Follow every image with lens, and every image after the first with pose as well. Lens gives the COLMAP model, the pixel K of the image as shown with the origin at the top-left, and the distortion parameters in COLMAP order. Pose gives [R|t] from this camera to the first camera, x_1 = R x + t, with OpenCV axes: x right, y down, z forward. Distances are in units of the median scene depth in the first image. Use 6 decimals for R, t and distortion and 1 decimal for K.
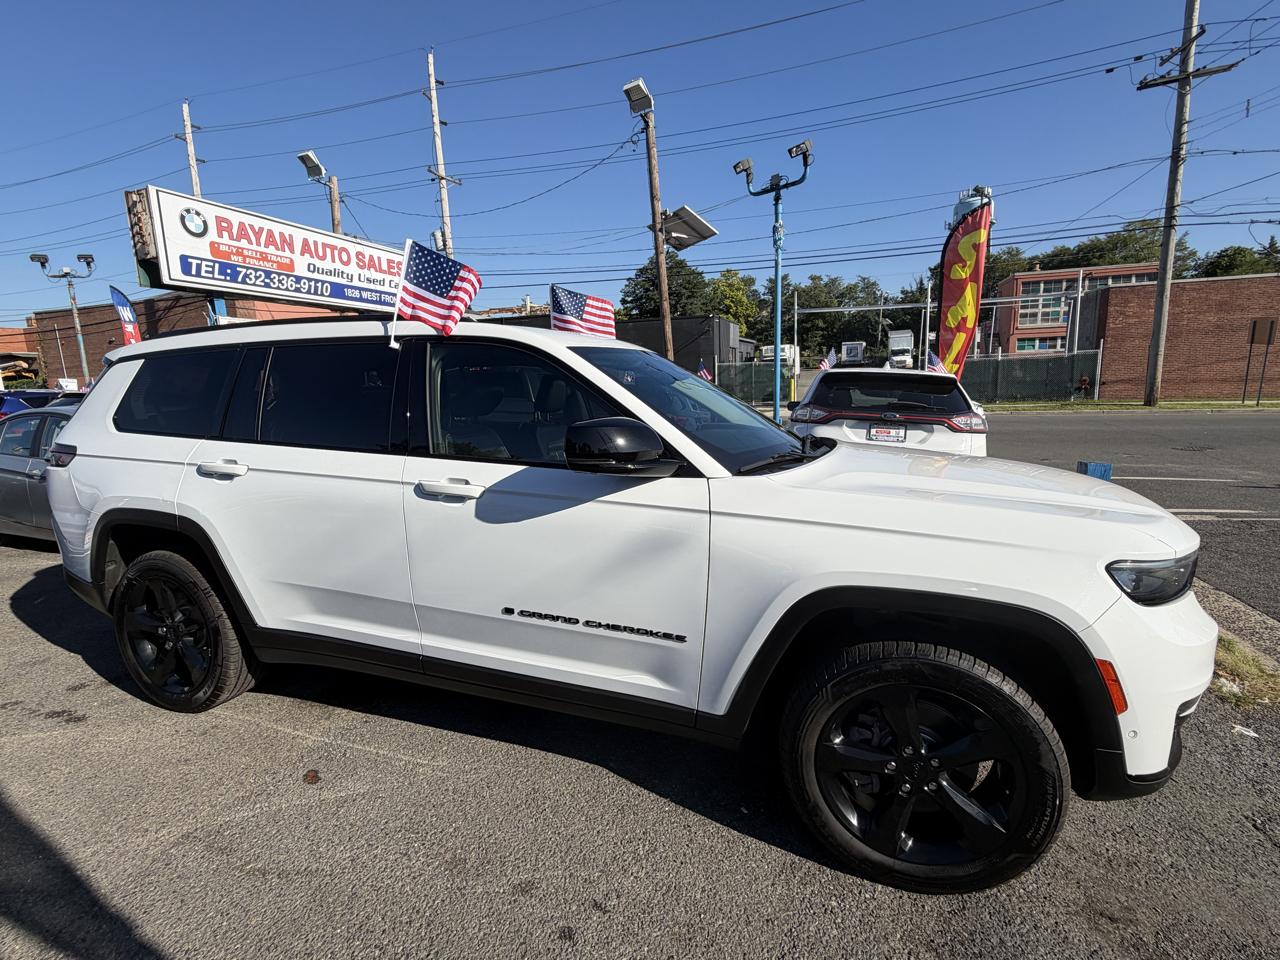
lens RADIAL K [[603.8, 0, 640.0], [0, 603.8, 480.0], [0, 0, 1]] dist [0.000430, -0.000453]
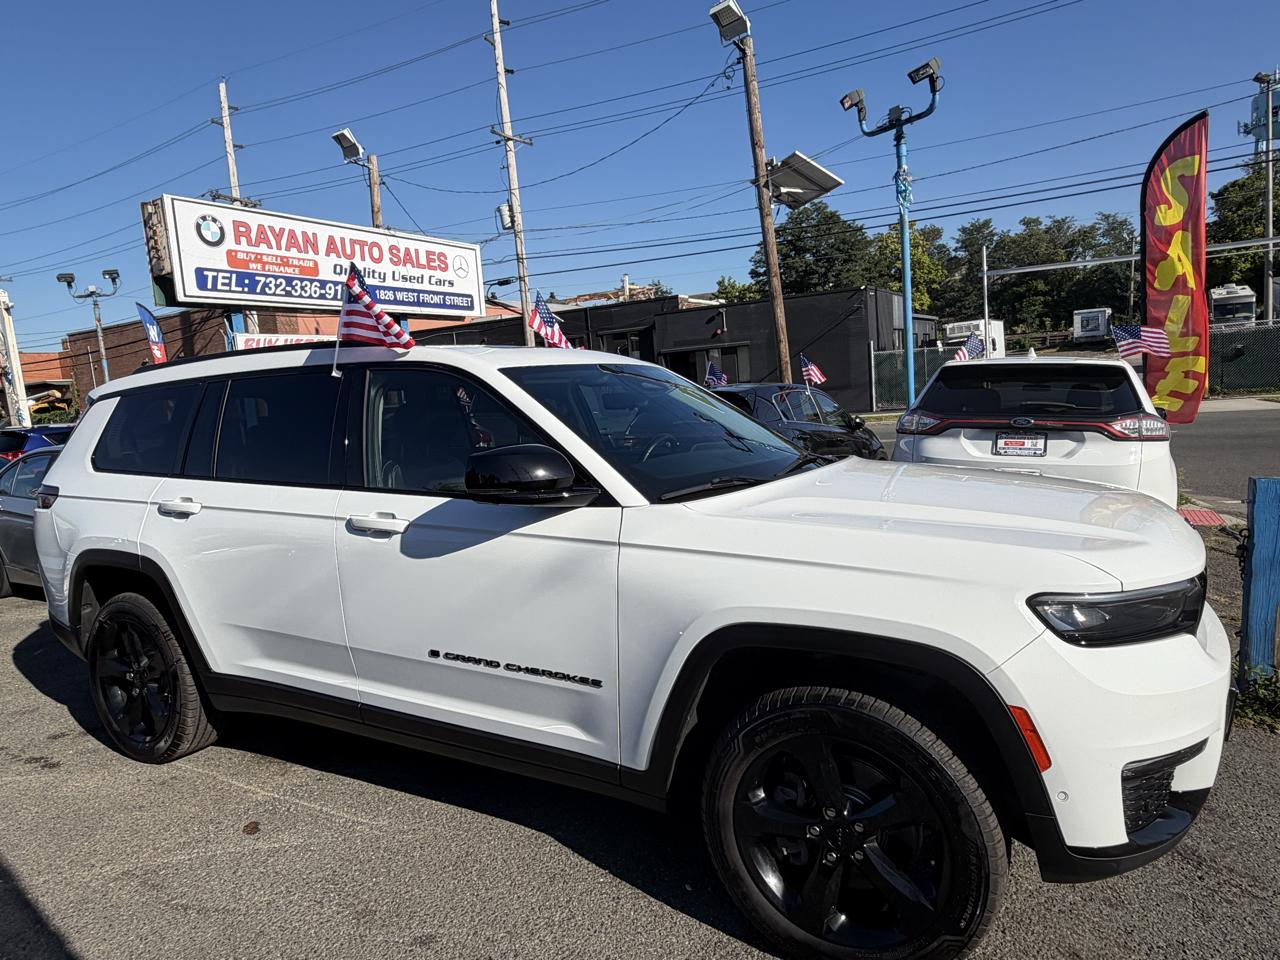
lens RADIAL K [[824.1, 0, 637.4], [0, 824.1, 480.5], [0, 0, 1]] dist [-0.002188, 0.001980]
pose [[0.983113, -0.023822, -0.181445, 0.079628], [0.015846, 0.998849, -0.045282, 0.003024], [0.182315, 0.041642, 0.982358, -0.049762]]
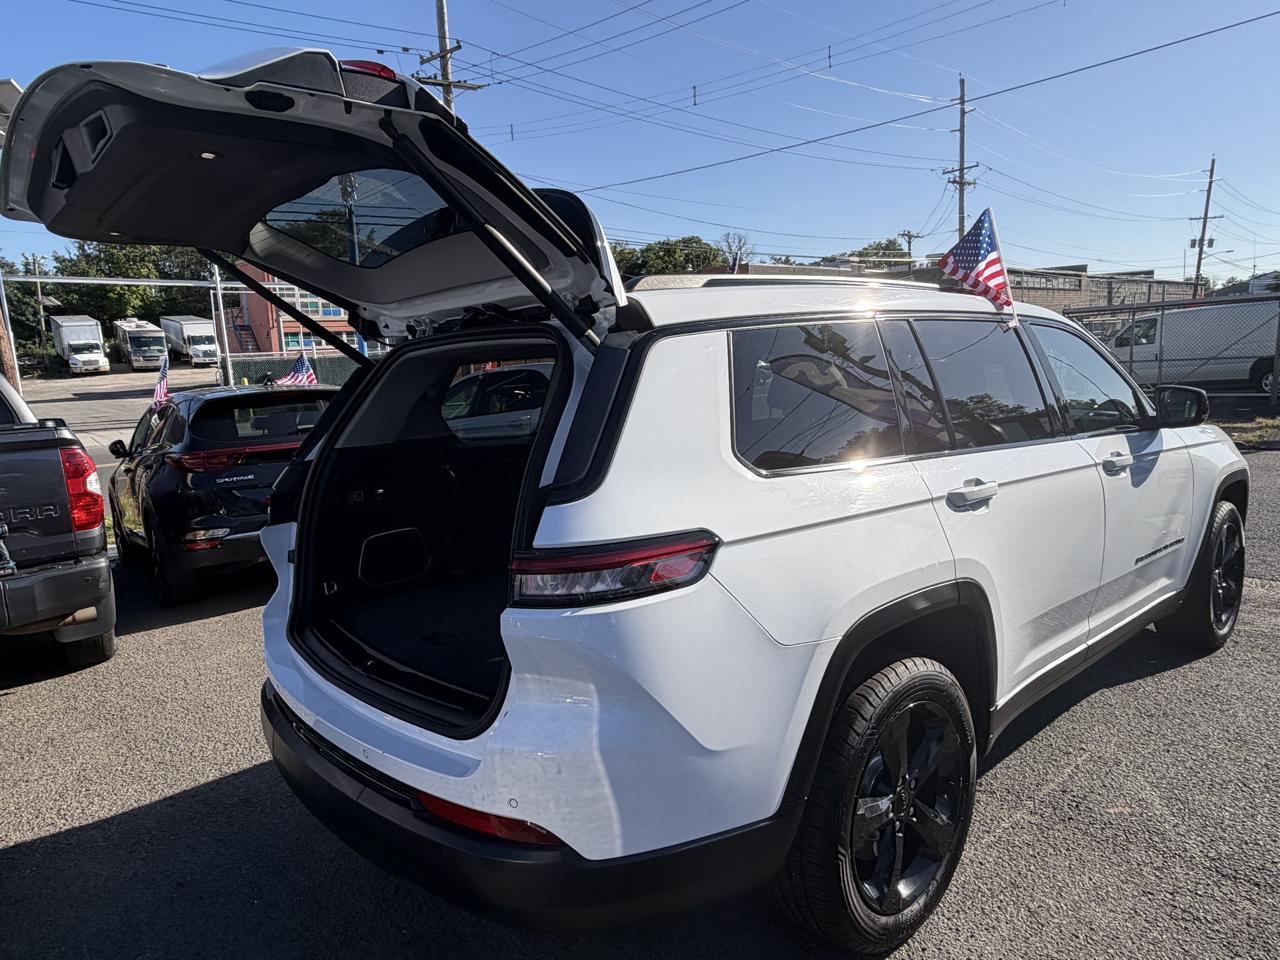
lens RADIAL K [[814.1, 0, 640.0], [0, 814.1, 480.0], [0, 0, 1]] dist [-0.000291, 0.003119]
pose [[0.486201, -0.128759, 0.864309, -0.480898], [0.172359, 0.983785, 0.049601, -0.041540], [-0.856680, 0.124856, 0.500510, 0.247086]]
